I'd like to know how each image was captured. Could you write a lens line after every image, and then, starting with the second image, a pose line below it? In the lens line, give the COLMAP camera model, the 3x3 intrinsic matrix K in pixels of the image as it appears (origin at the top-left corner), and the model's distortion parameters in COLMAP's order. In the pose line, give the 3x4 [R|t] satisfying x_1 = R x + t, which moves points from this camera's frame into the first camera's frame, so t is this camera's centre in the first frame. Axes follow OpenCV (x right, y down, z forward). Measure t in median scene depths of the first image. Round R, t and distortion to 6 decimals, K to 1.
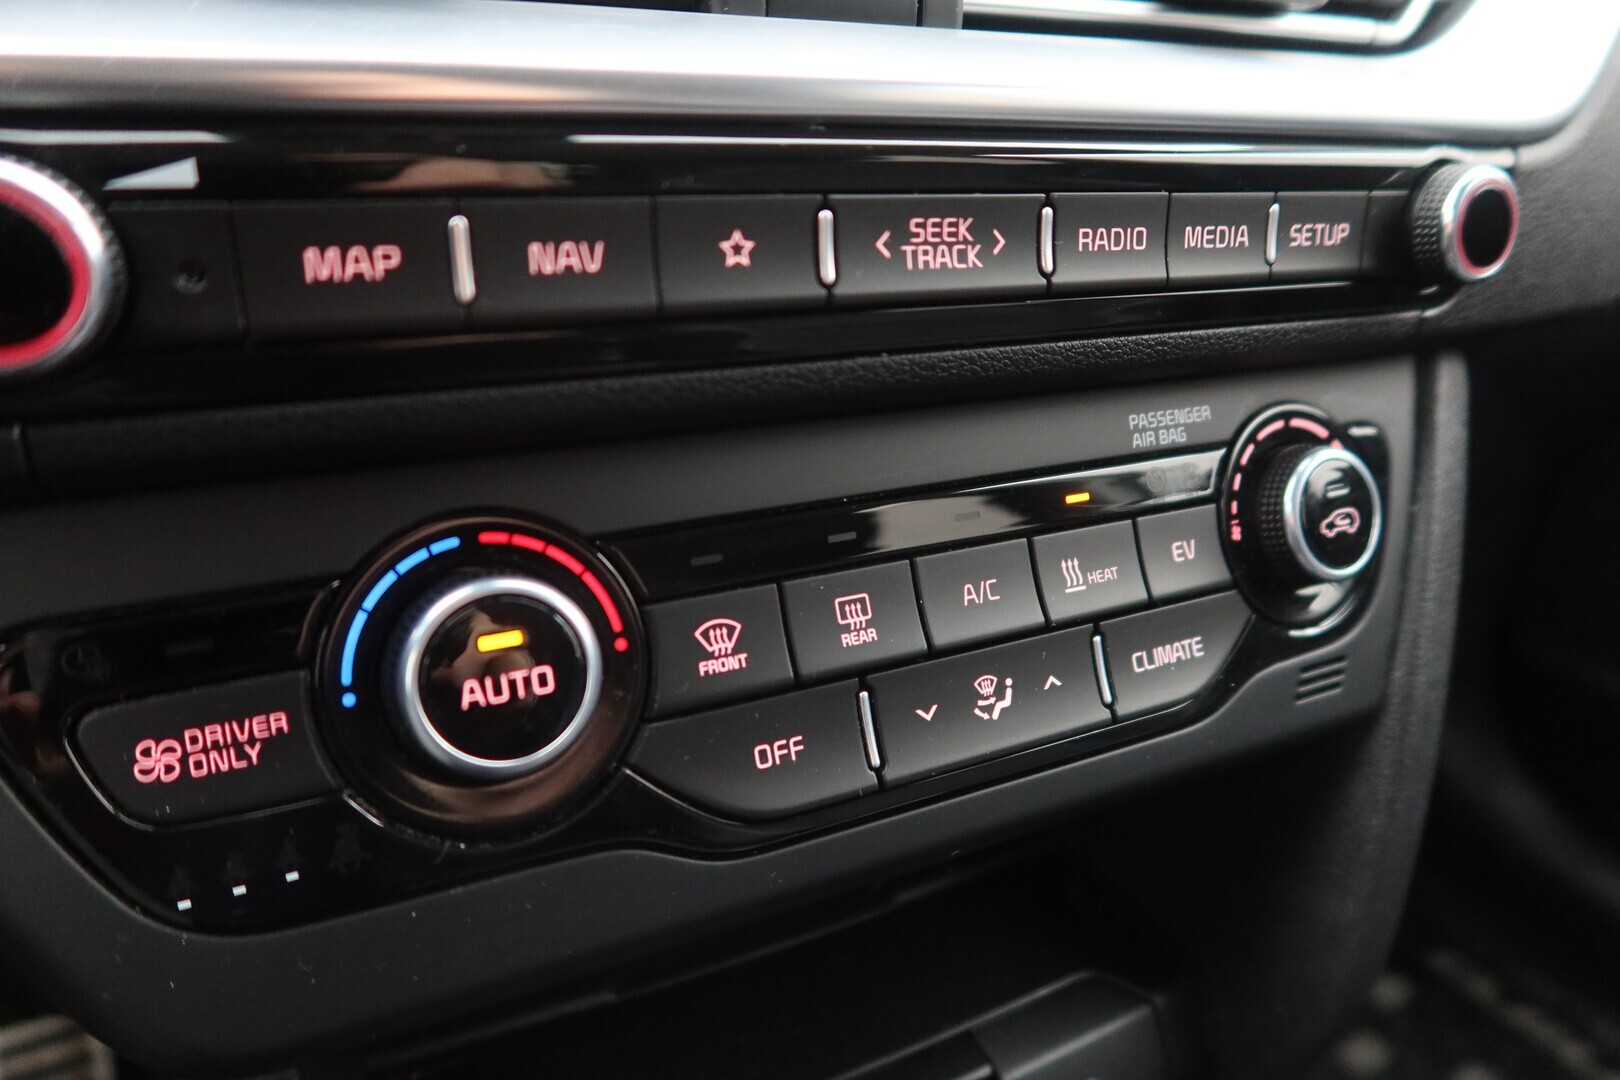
lens RADIAL K [[1098.4, 0, 800.6], [0, 1098.4, 527.3], [0, 0, 1]] dist [-0.015680, 0.004056]
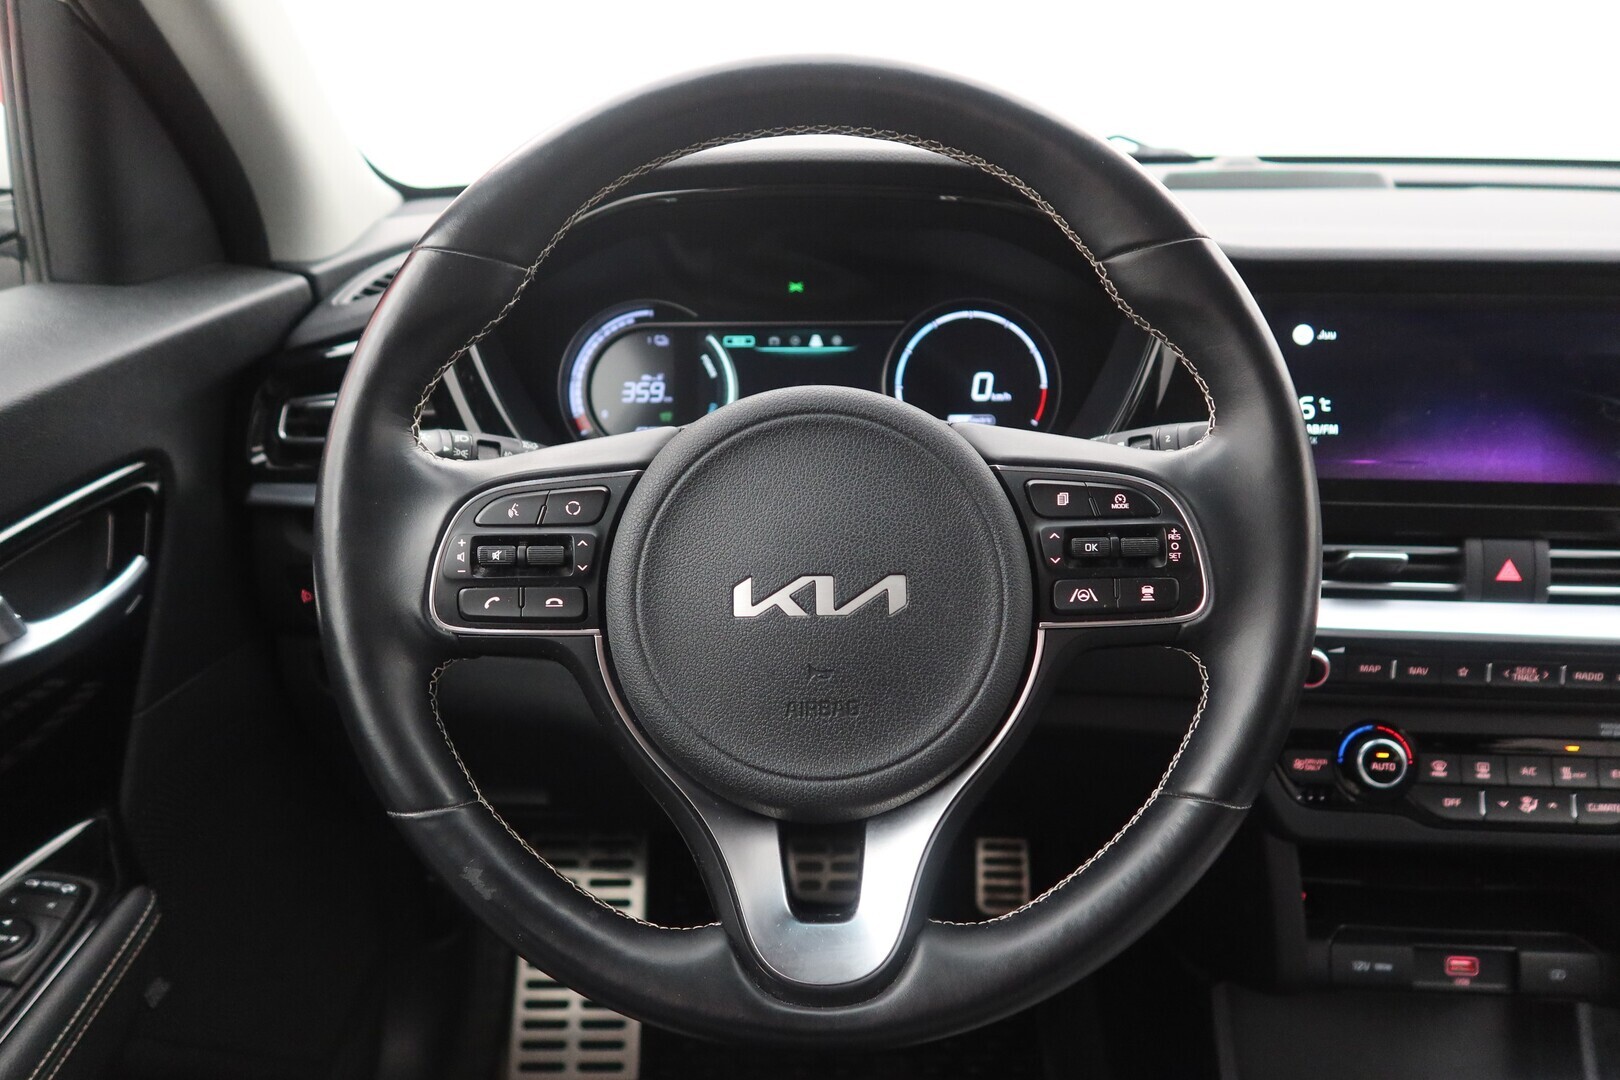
lens RADIAL K [[1098.4, 0, 810.7], [0, 1098.4, 530.0], [0, 0, 1]] dist [-0.015680, 0.004056]
pose [[0.857307, 0.132248, -0.497529, -0.170226], [-0.163132, 0.986423, -0.018897, -0.278149], [0.488275, 0.097363, 0.867241, -3.411841]]
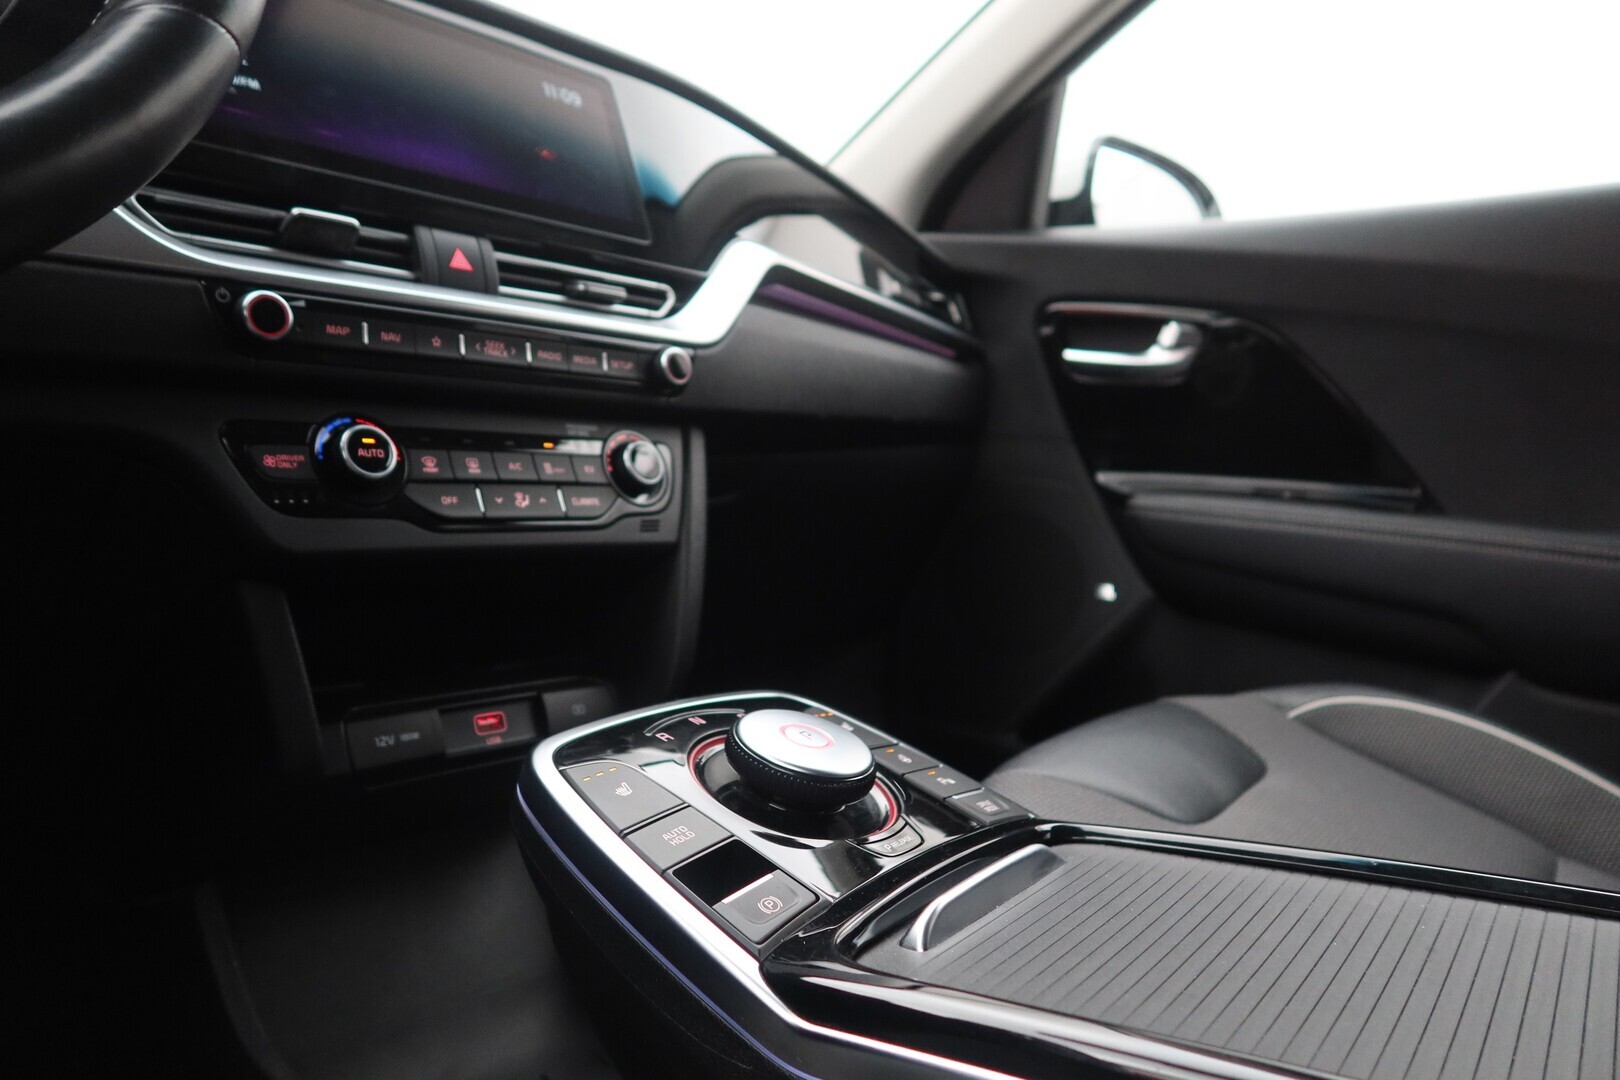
lens RADIAL K [[1098.4, 0, 808.8], [0, 1098.4, 542.8], [0, 0, 1]] dist [-0.015680, 0.004056]
pose [[0.930730, -0.017591, 0.365283, -0.228875], [0.120545, 0.957777, -0.261020, 1.366647], [-0.345268, 0.286972, 0.893553, -2.285544]]
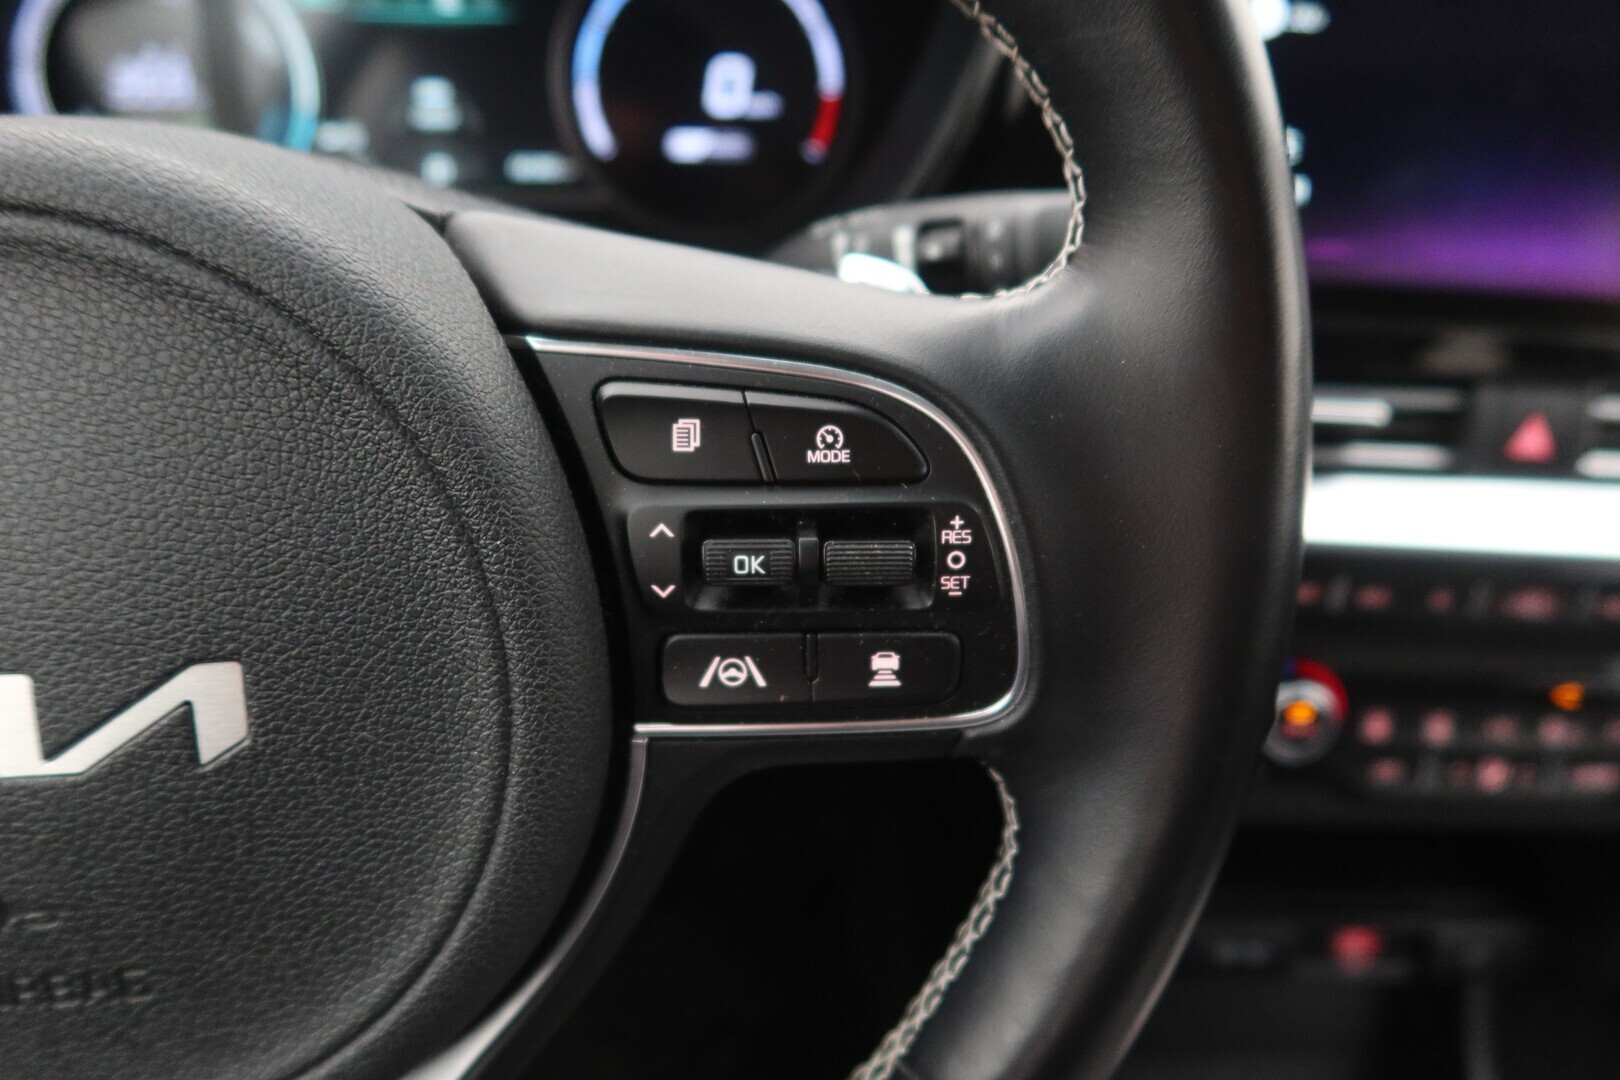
lens RADIAL K [[1098.4, 0, 798.0], [0, 1098.4, 527.4], [0, 0, 1]] dist [-0.015680, 0.004056]
pose [[0.897395, 0.251627, -0.362445, -0.482383], [-0.176139, 0.957453, 0.228601, -0.676353], [0.404546, -0.141304, 0.903535, -1.731244]]
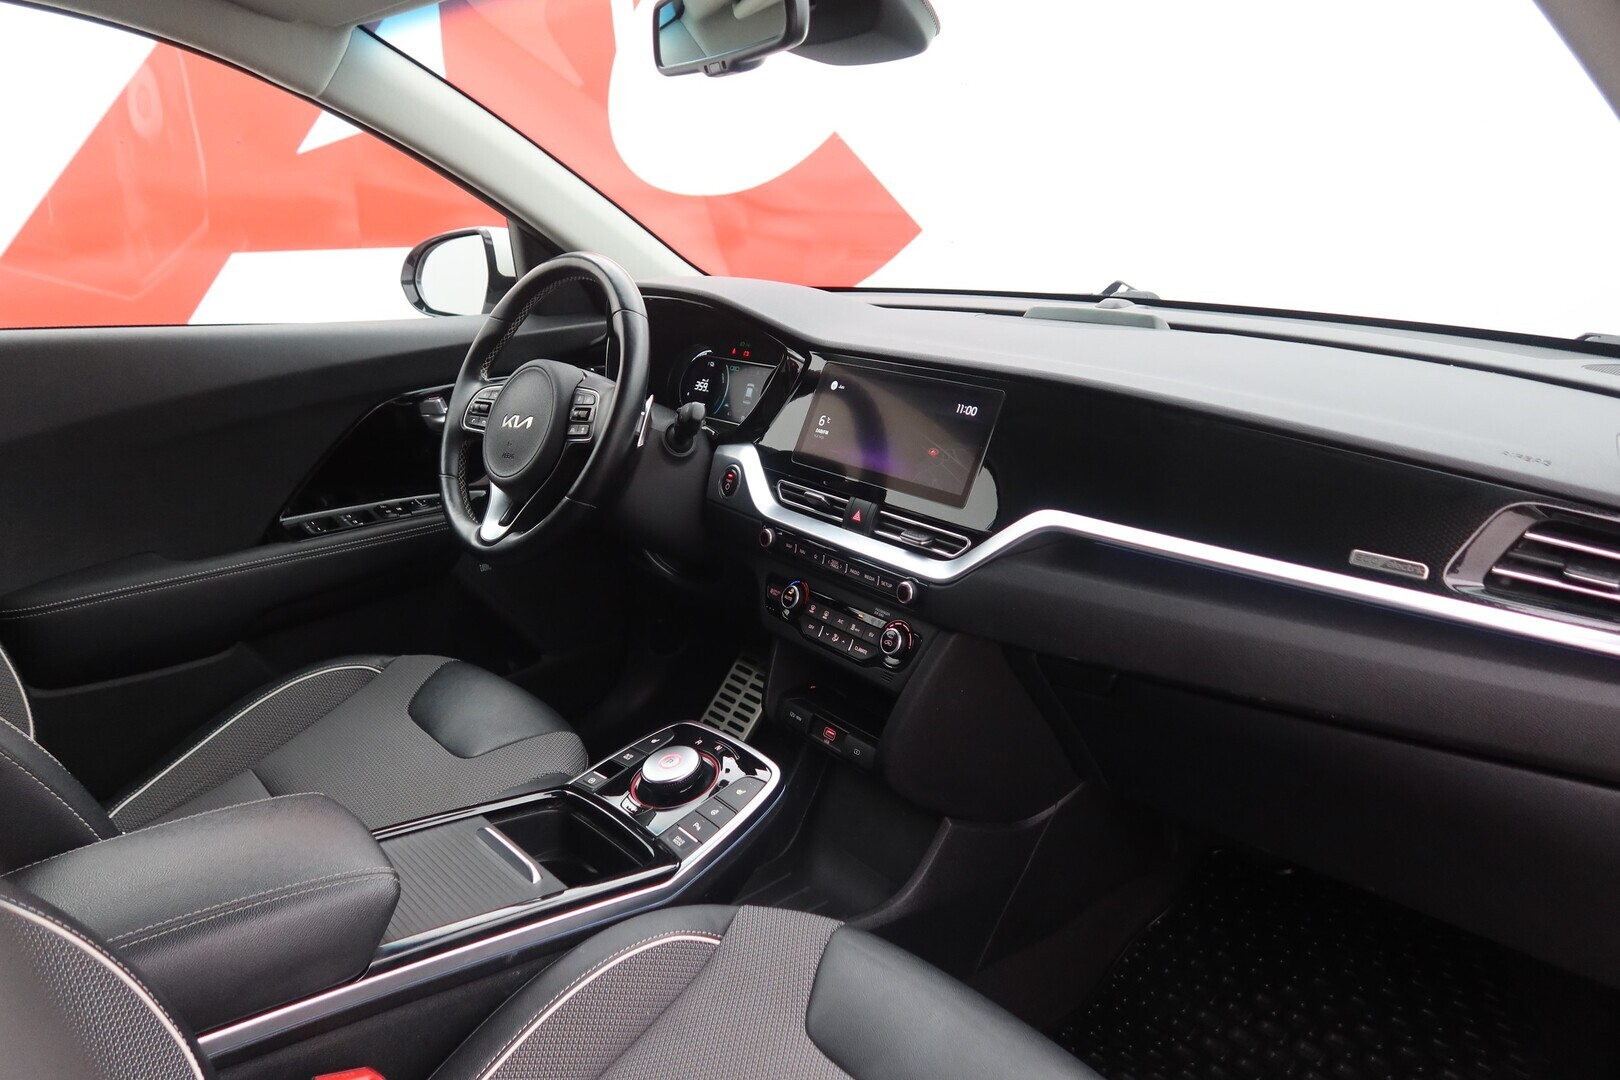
lens RADIAL K [[1098.4, 0, 813.7], [0, 1098.4, 534.8], [0, 0, 1]] dist [-0.015680, 0.004056]
pose [[0.190500, 0.223518, -0.955902, 6.950352], [-0.384877, 0.912783, 0.136734, -1.368256], [0.903094, 0.341857, 0.259912, -1.042898]]
